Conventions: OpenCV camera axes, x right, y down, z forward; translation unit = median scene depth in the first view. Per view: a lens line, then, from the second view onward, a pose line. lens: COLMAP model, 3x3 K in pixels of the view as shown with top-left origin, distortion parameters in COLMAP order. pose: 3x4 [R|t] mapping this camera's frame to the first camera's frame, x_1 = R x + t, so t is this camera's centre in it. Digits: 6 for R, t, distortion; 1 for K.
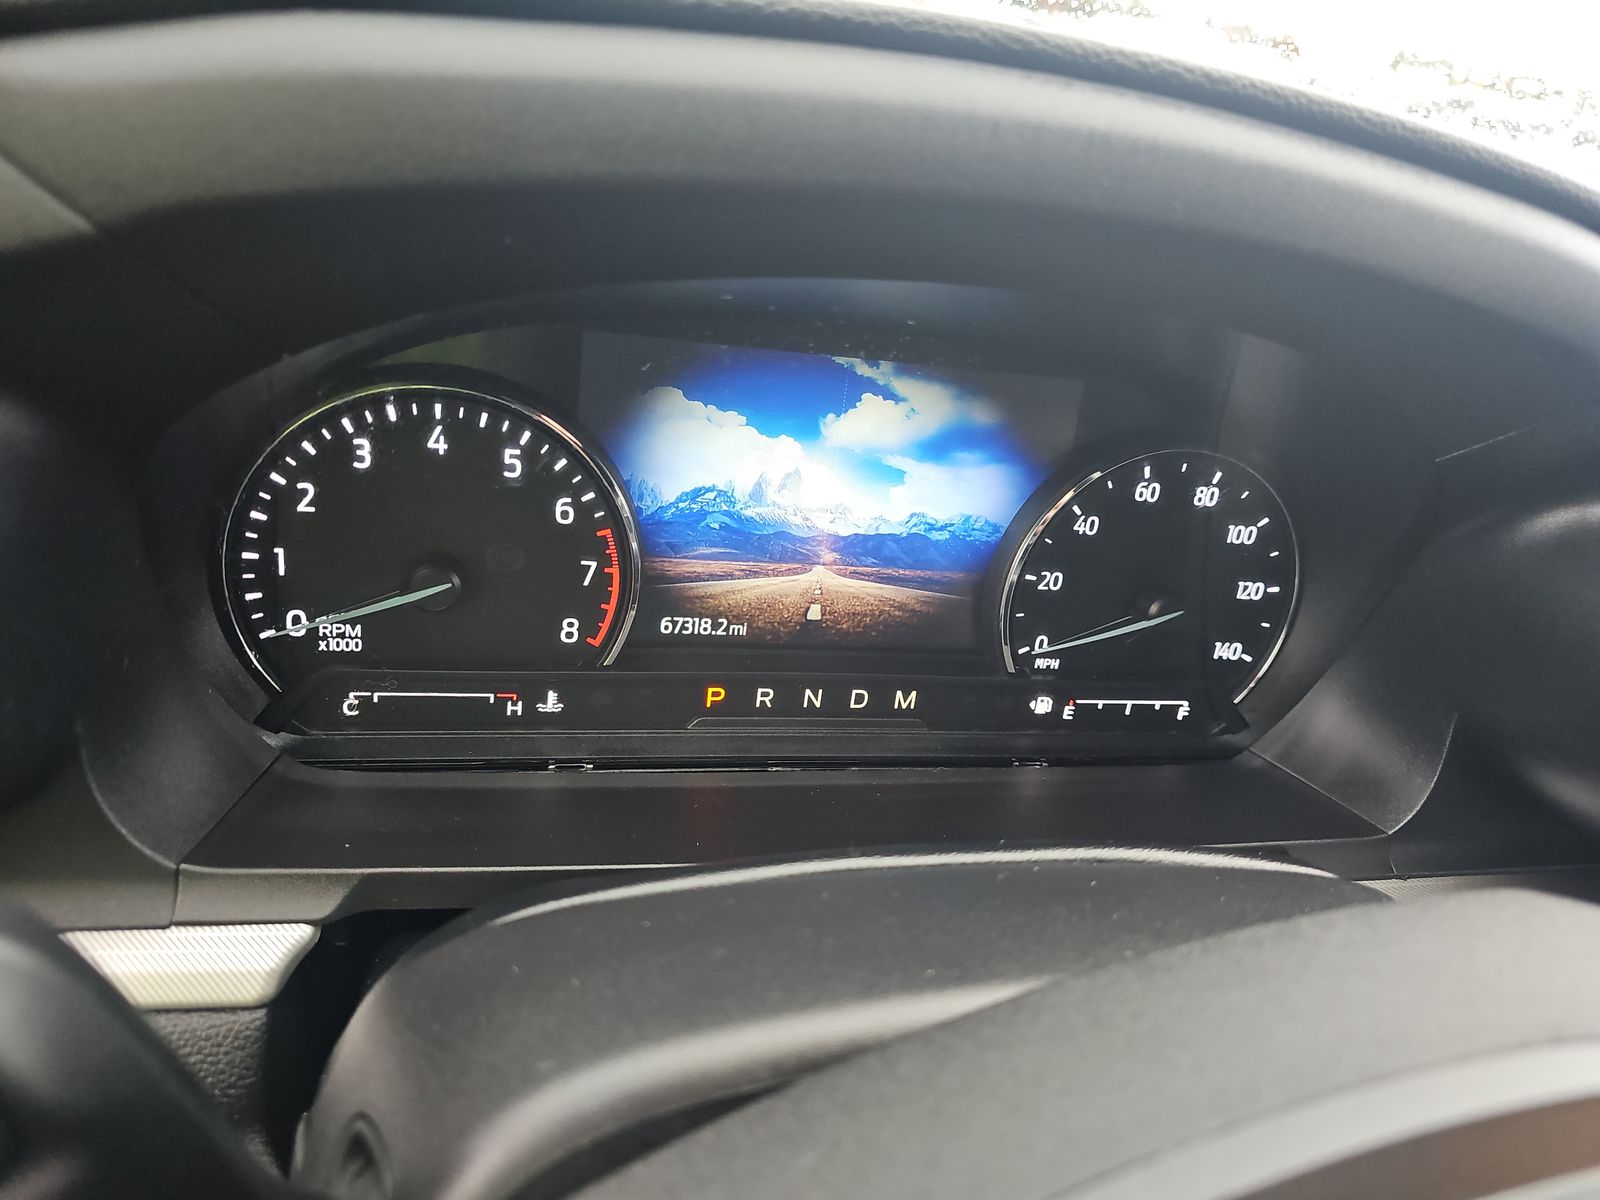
lens RADIAL K [[1040.7, 0, 808.4], [0, 1040.7, 571.8], [0, 0, 1]] dist [0.043837, -0.038767]
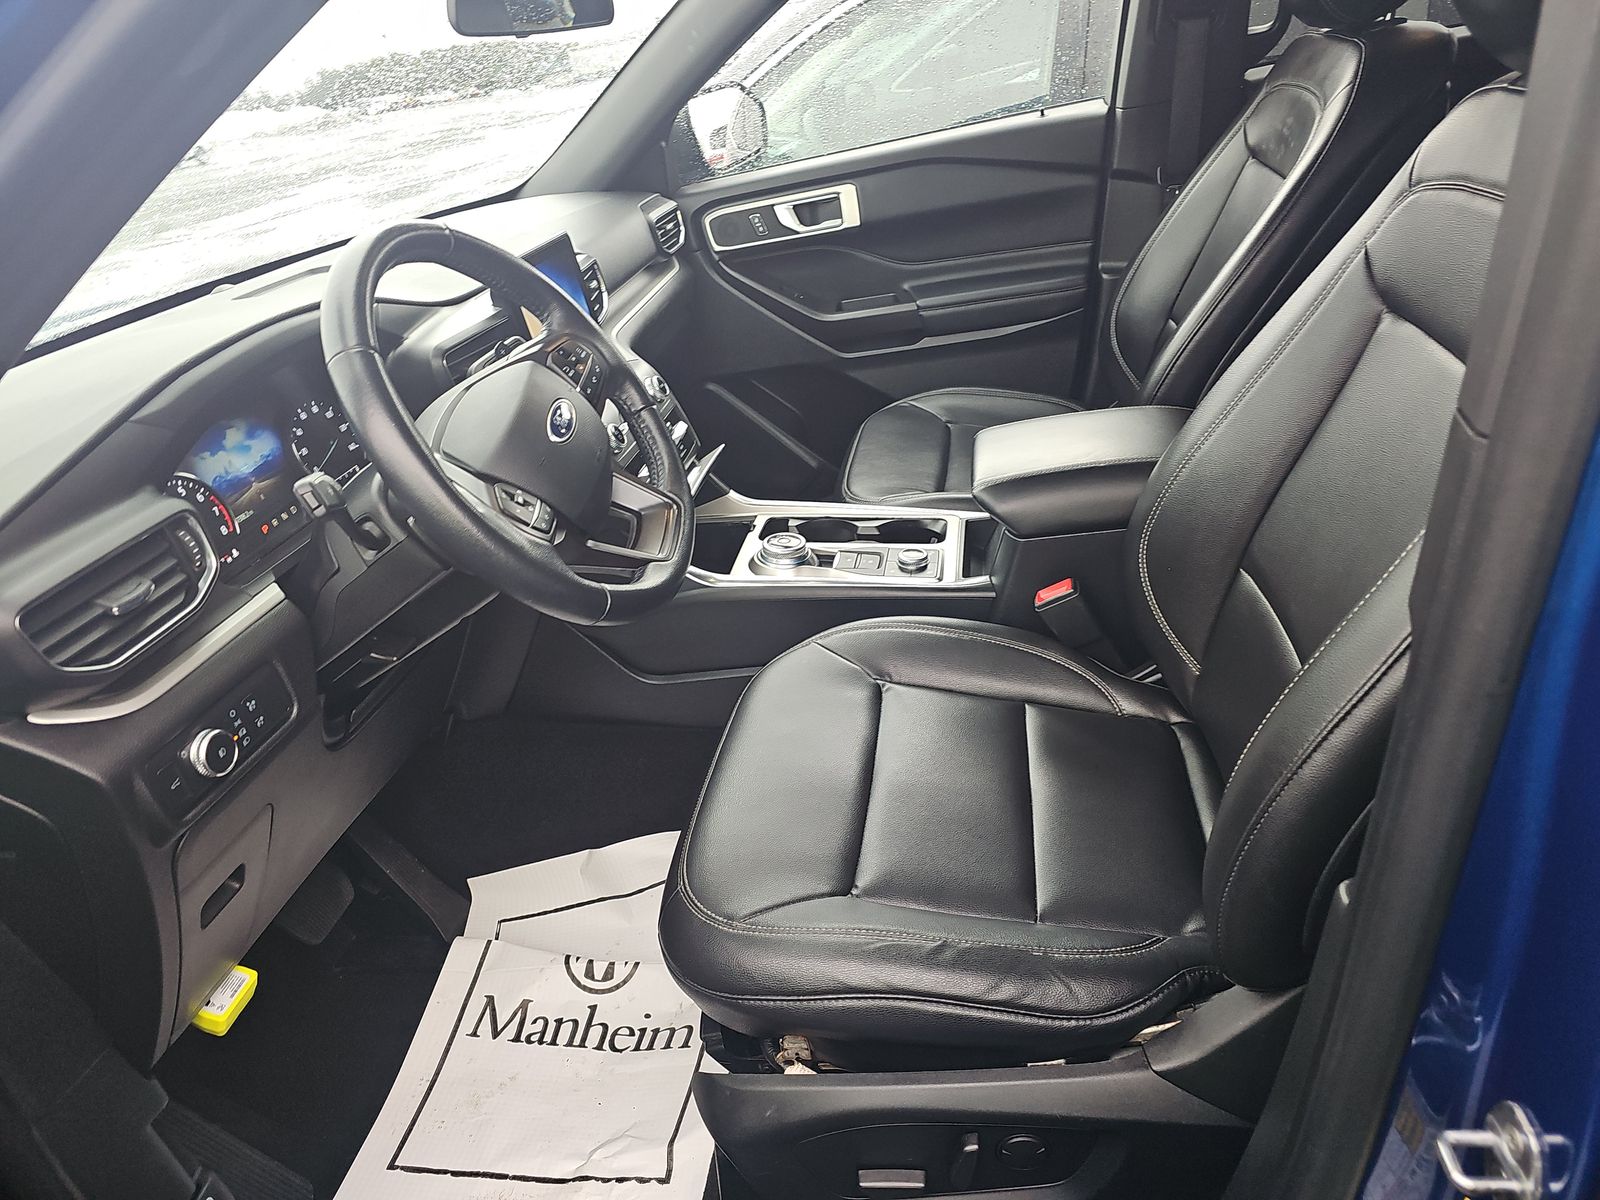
lens RADIAL K [[1040.7, 0, 808.4], [0, 1040.7, 571.8], [0, 0, 1]] dist [0.043837, -0.038767]
pose [[0.327609, -0.602973, 0.727390, -2.051284], [0.621021, 0.717630, 0.315182, 0.243782], [-0.712043, 0.348468, 0.609561, -2.187591]]
